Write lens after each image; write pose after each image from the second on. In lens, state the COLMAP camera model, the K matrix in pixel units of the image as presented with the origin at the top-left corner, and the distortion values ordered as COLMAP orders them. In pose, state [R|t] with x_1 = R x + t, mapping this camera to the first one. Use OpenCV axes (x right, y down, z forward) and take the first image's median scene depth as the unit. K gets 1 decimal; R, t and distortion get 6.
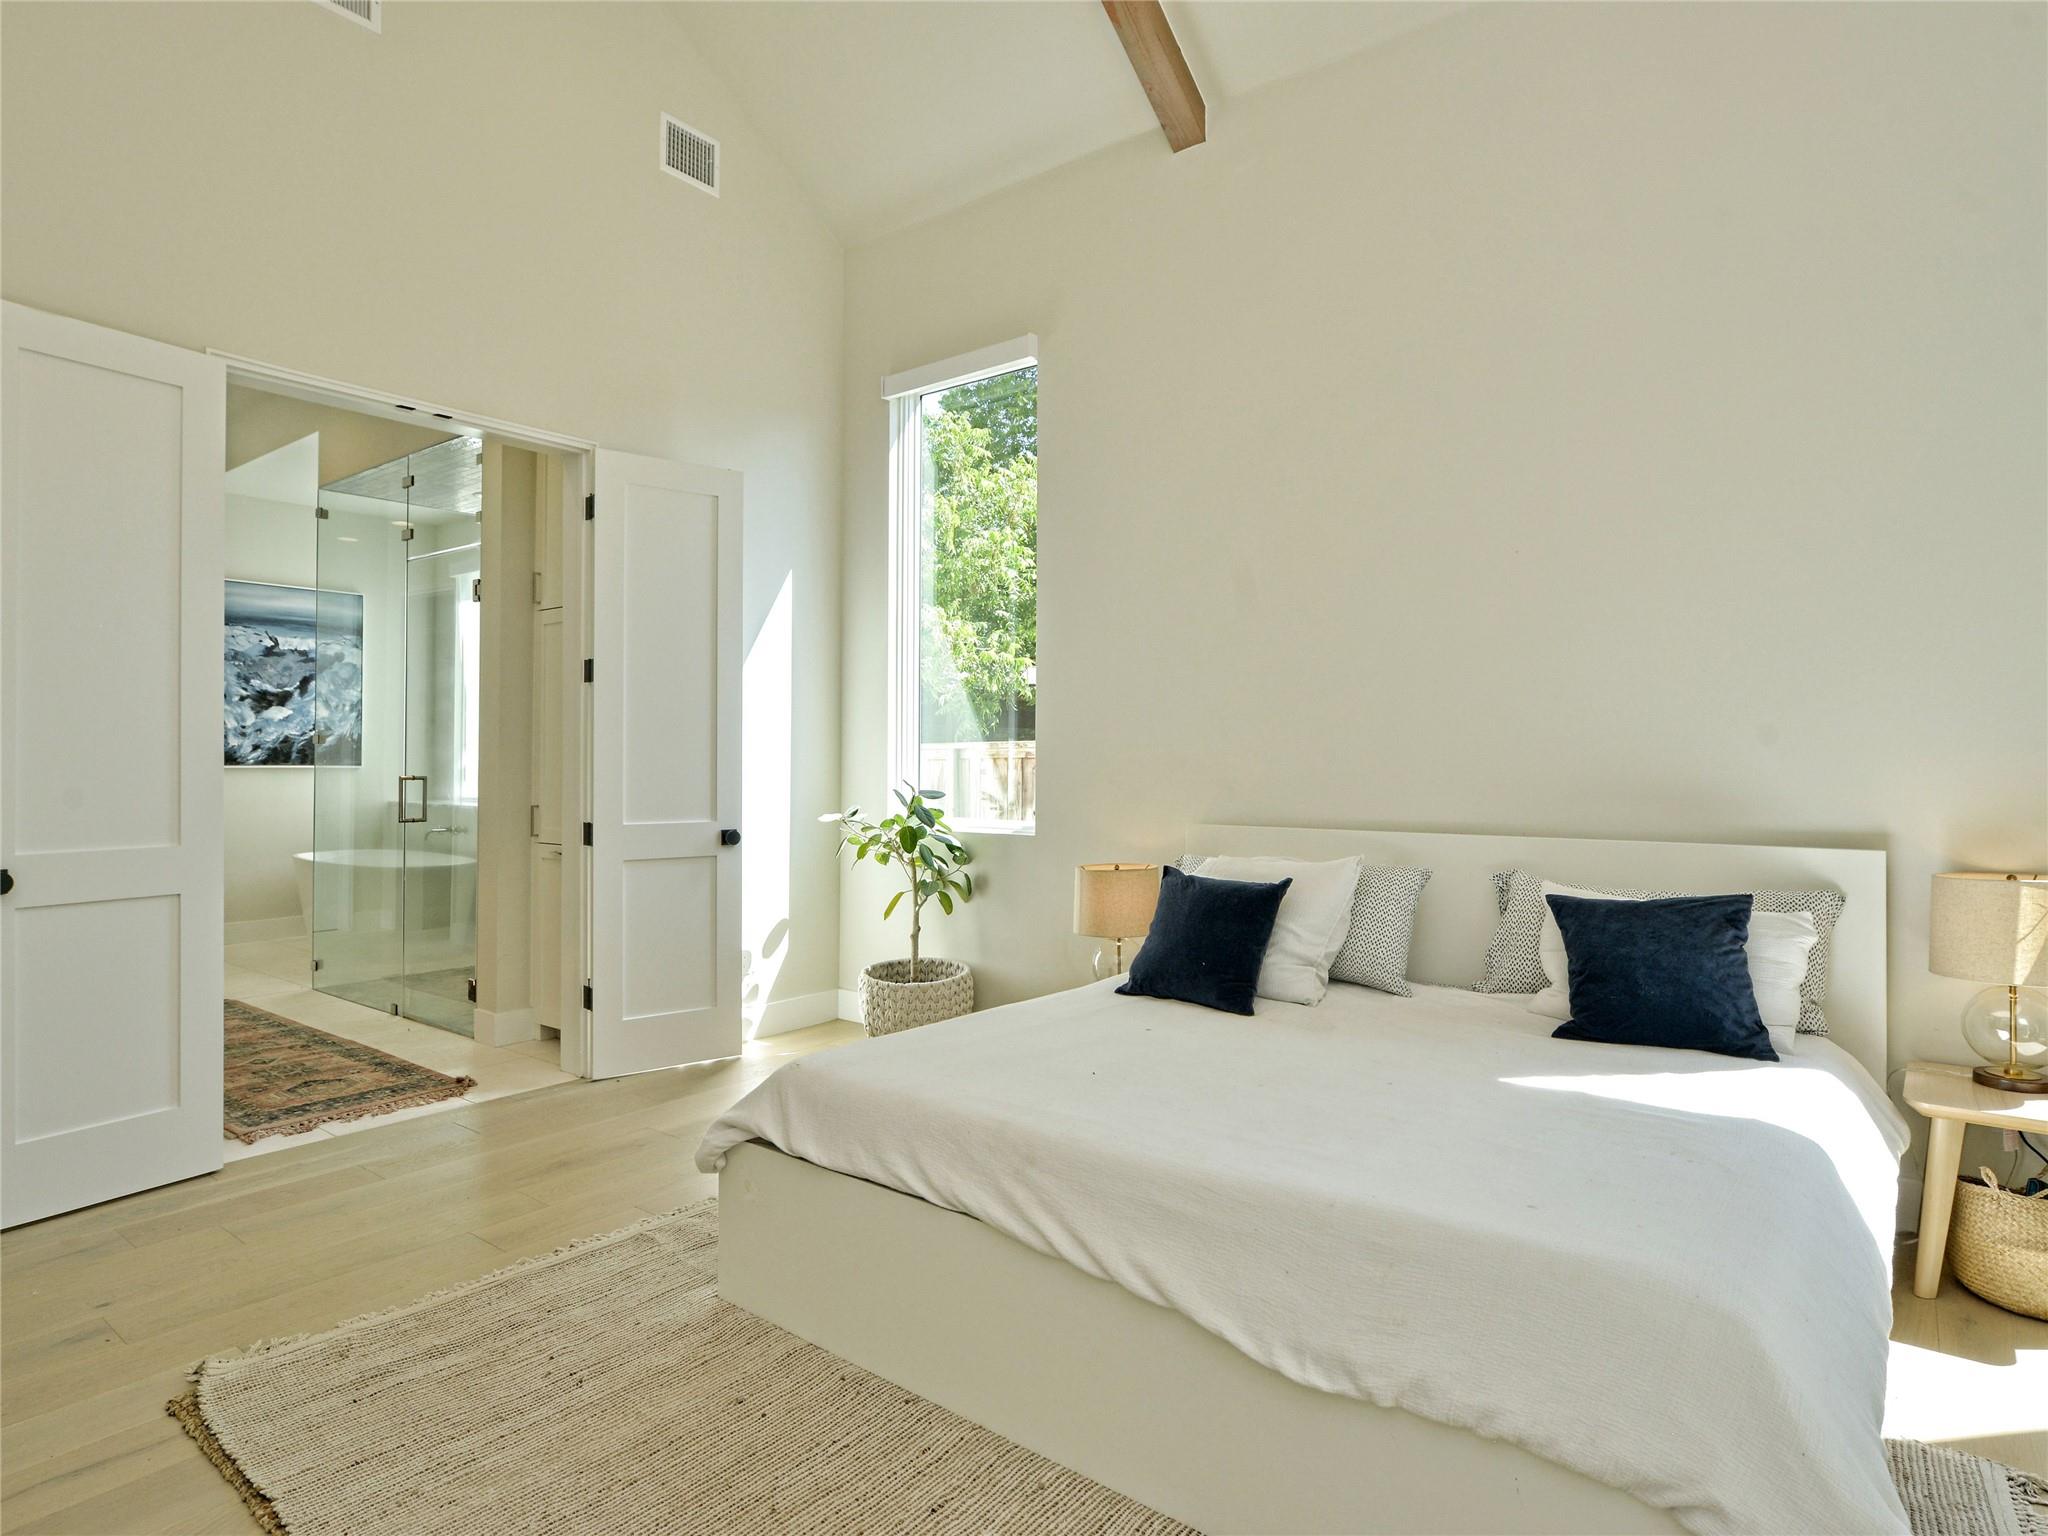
lens RADIAL K [[1095.2, 0, 1027.6], [0, 1095.2, 762.0], [0, 0, 1]] dist [-0.002304, -0.002131]
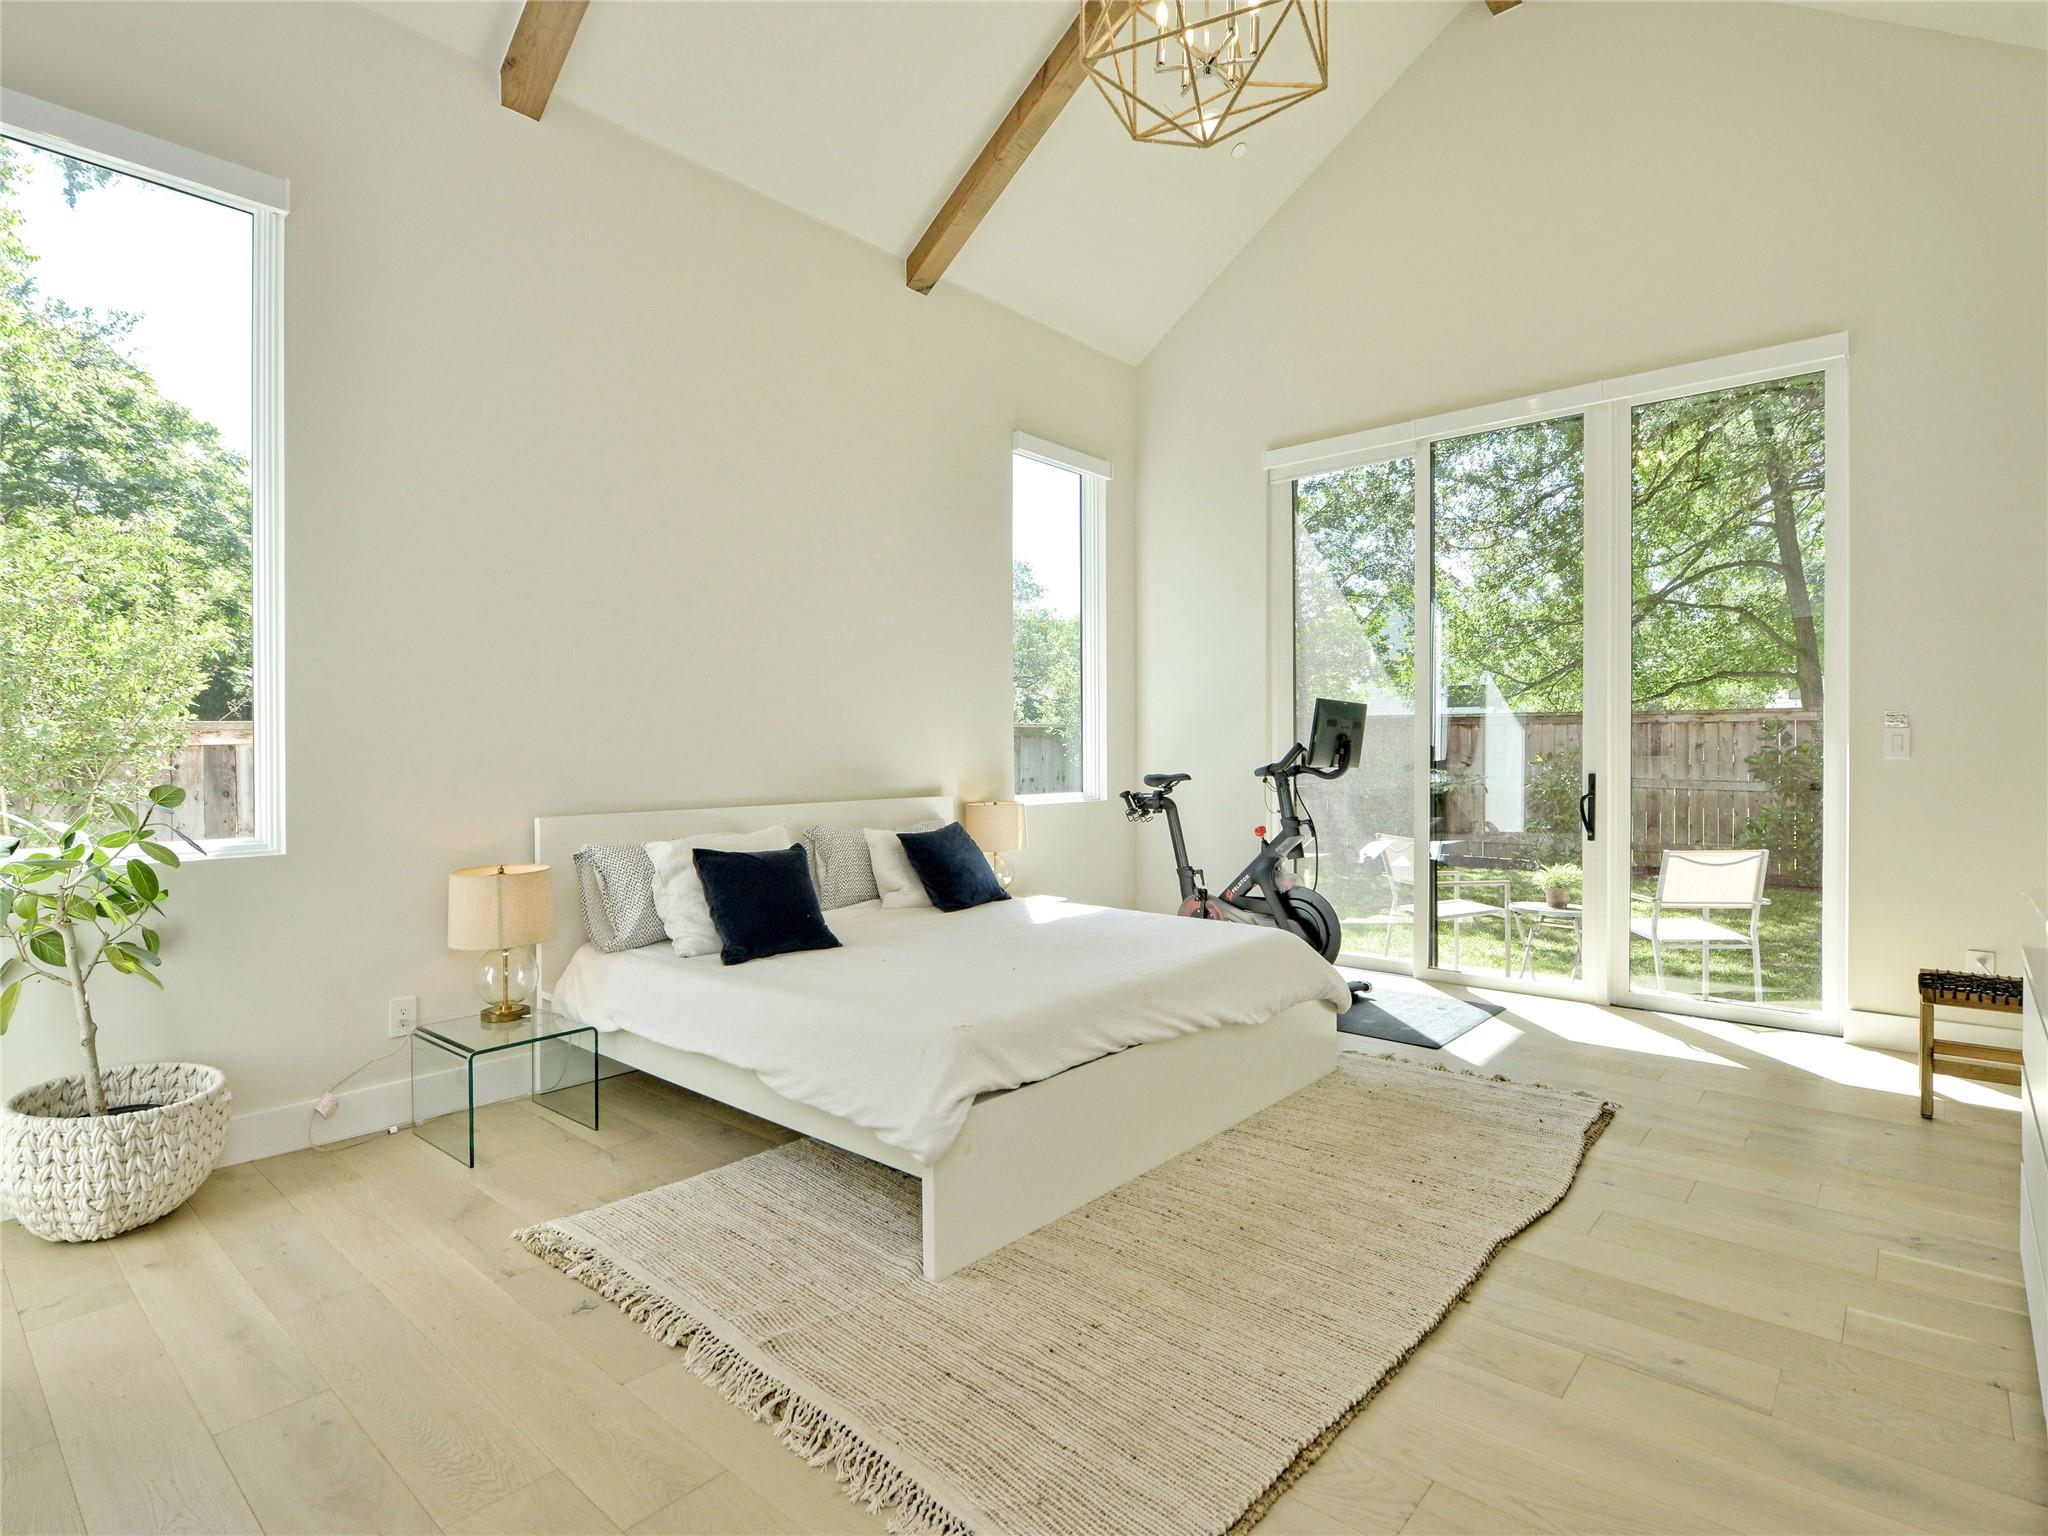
lens RADIAL K [[994.9, 0, 1038.0], [0, 994.9, 765.0], [0, 0, 1]] dist [-0.021020, -0.000065]
pose [[0.040810, -0.005732, 0.999150, -1.077489], [-0.003959, 0.999975, 0.005898, 0.010271], [-0.999159, -0.004196, 0.040787, 0.802560]]
